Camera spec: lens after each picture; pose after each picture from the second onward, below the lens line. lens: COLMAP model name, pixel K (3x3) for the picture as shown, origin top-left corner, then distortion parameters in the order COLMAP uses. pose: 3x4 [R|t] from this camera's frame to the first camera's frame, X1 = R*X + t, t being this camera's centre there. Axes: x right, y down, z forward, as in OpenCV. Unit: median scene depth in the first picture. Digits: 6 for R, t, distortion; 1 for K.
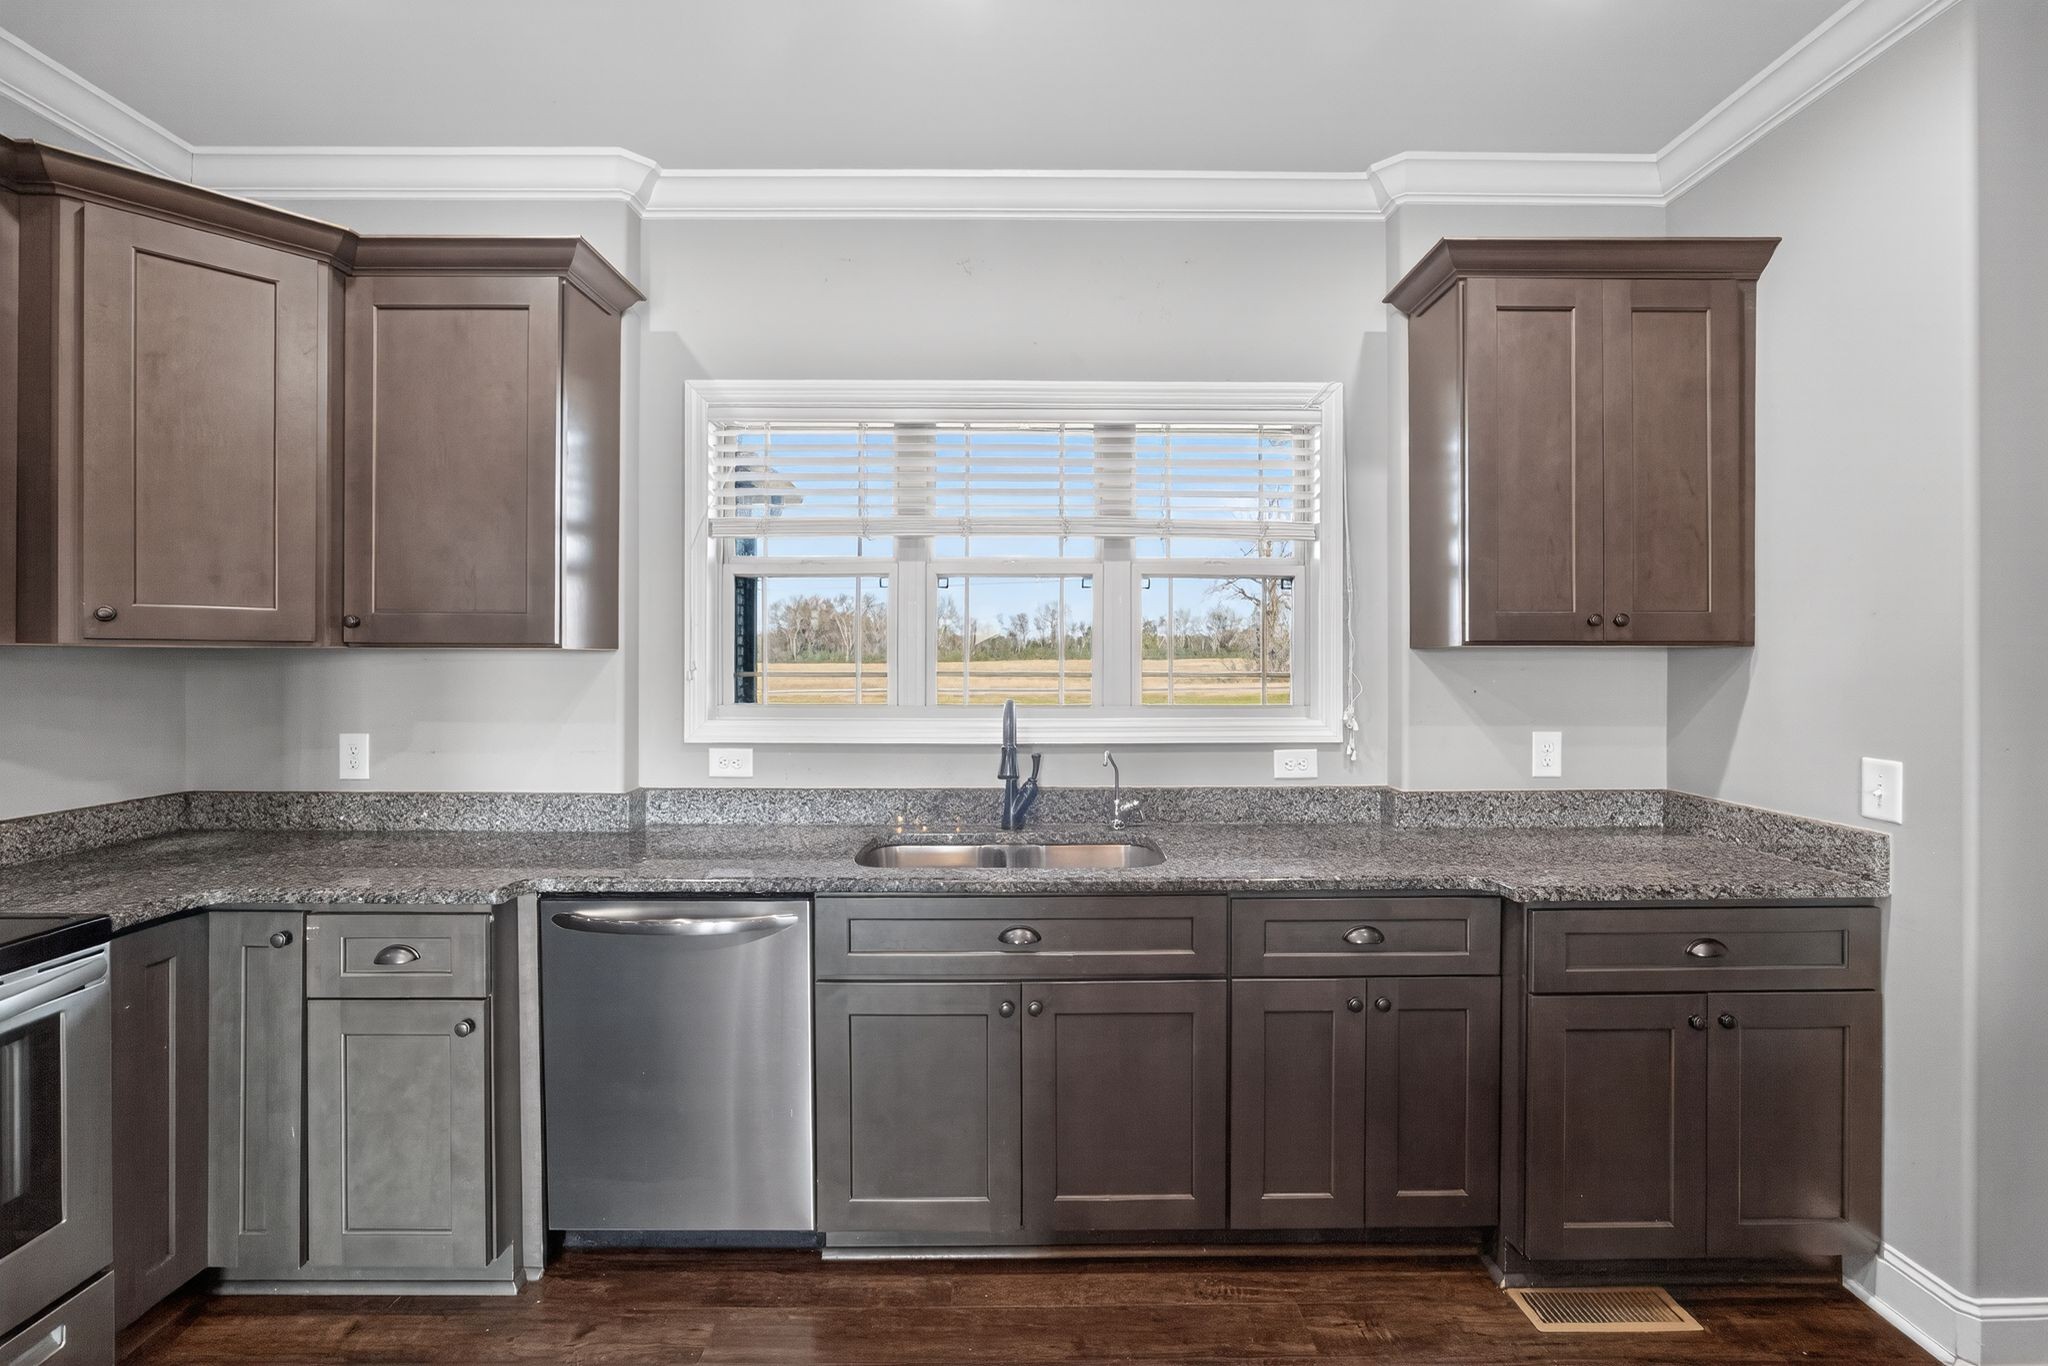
lens RADIAL K [[923.5, 0, 1023.4], [0, 923.5, 656.7], [0, 0, 1]] dist [-0.000549, 0.013529]
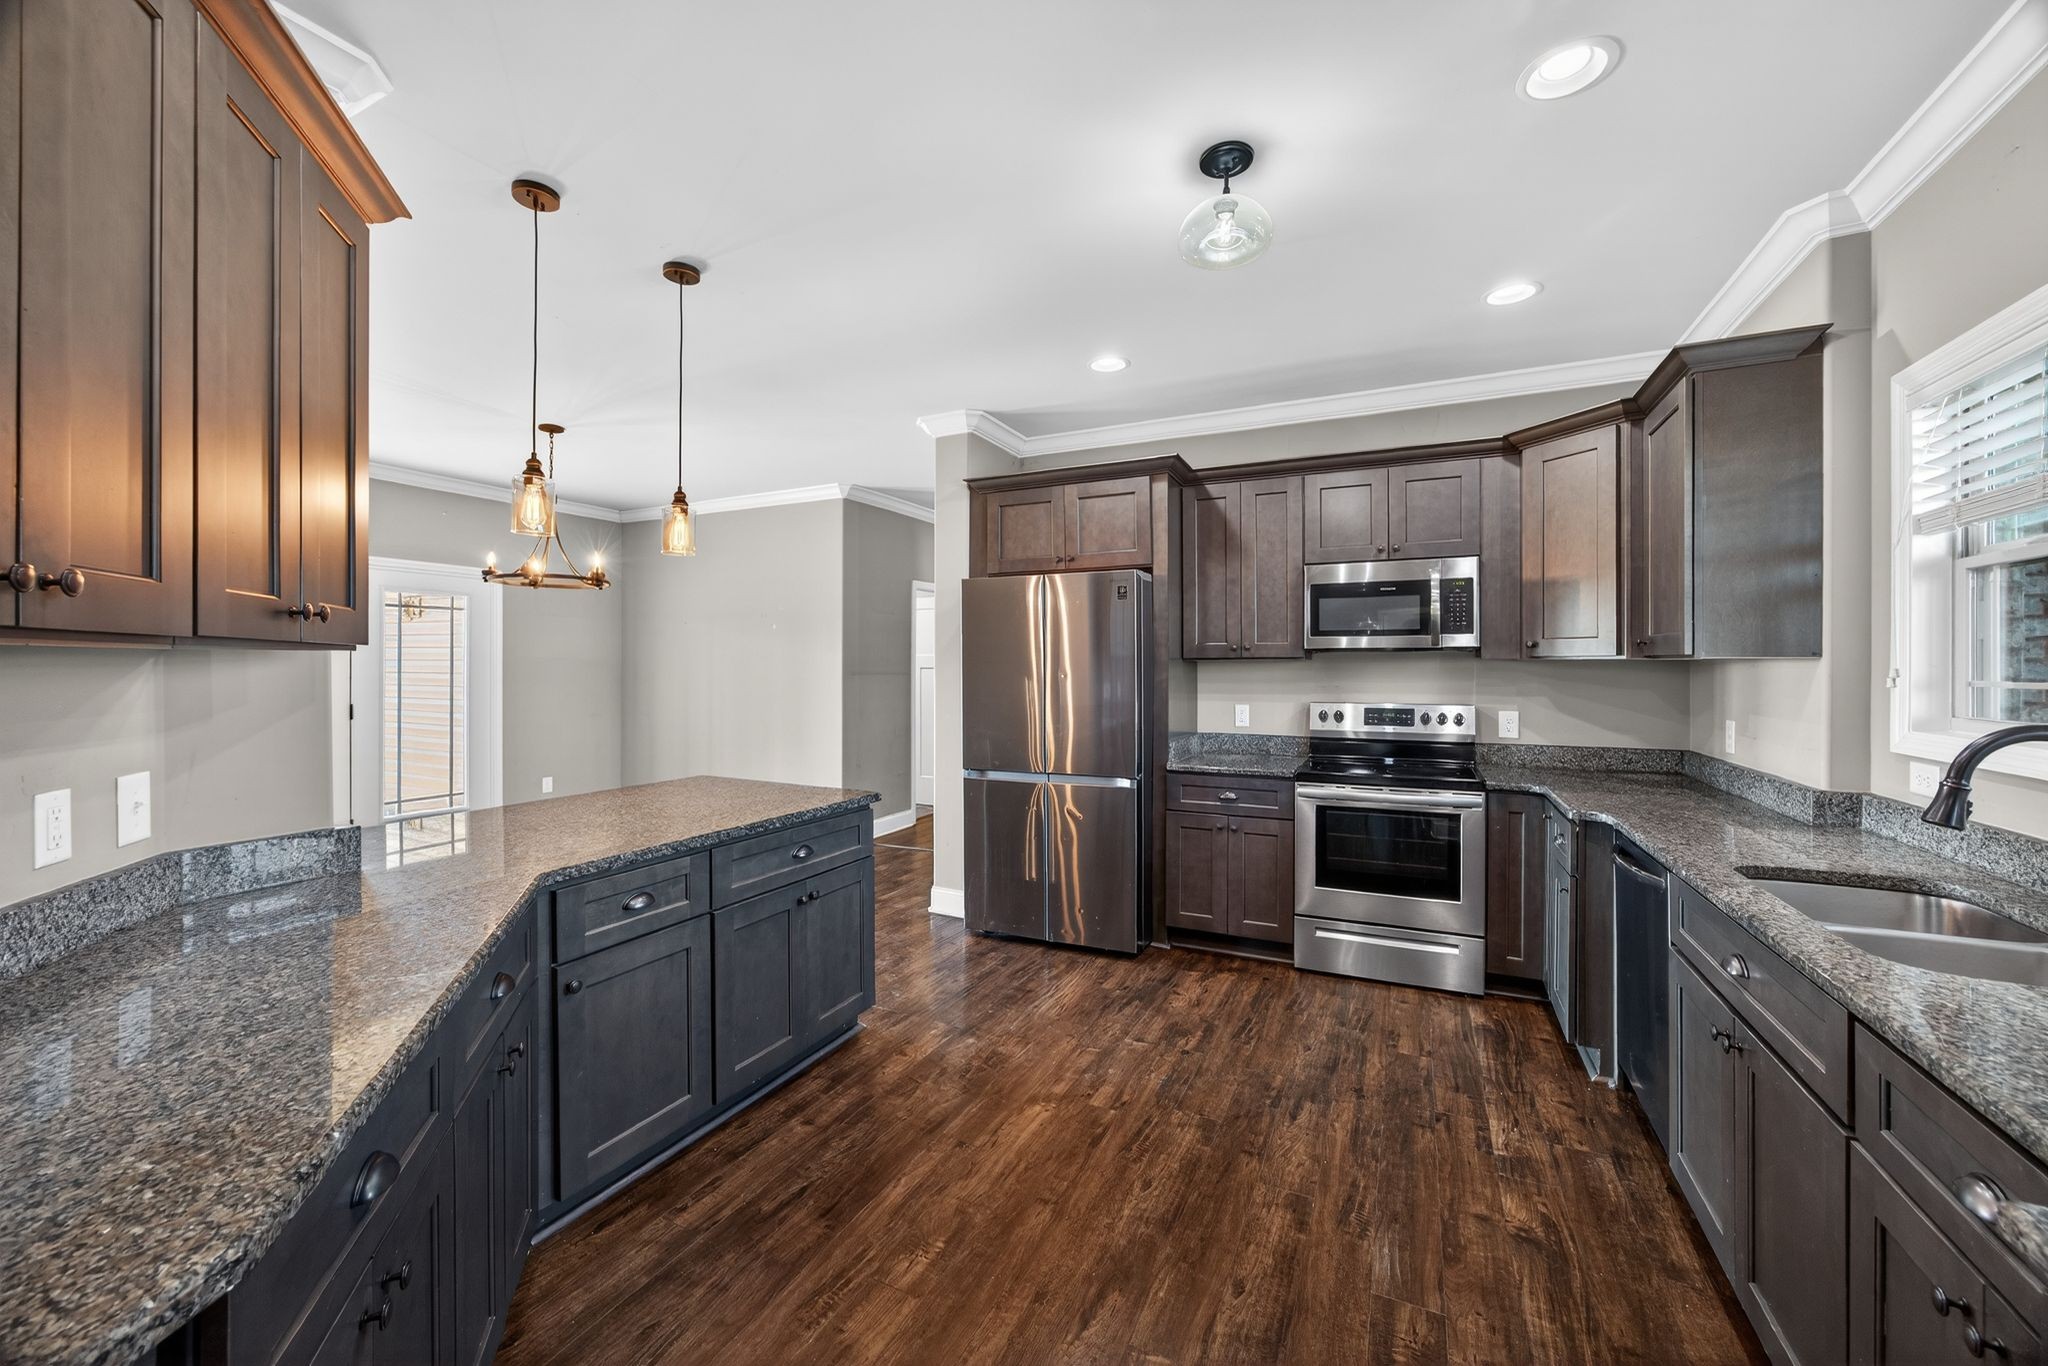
lens RADIAL K [[821.4, 0, 1026.6], [0, 821.4, 668.1], [0, 0, 1]] dist [0.020438, 0.008463]
pose [[-0.434331, 0.000512, -0.900753, 1.007364], [-0.000647, 0.999999, 0.000880, 0.005019], [0.900753, 0.000965, -0.434330, 0.699661]]
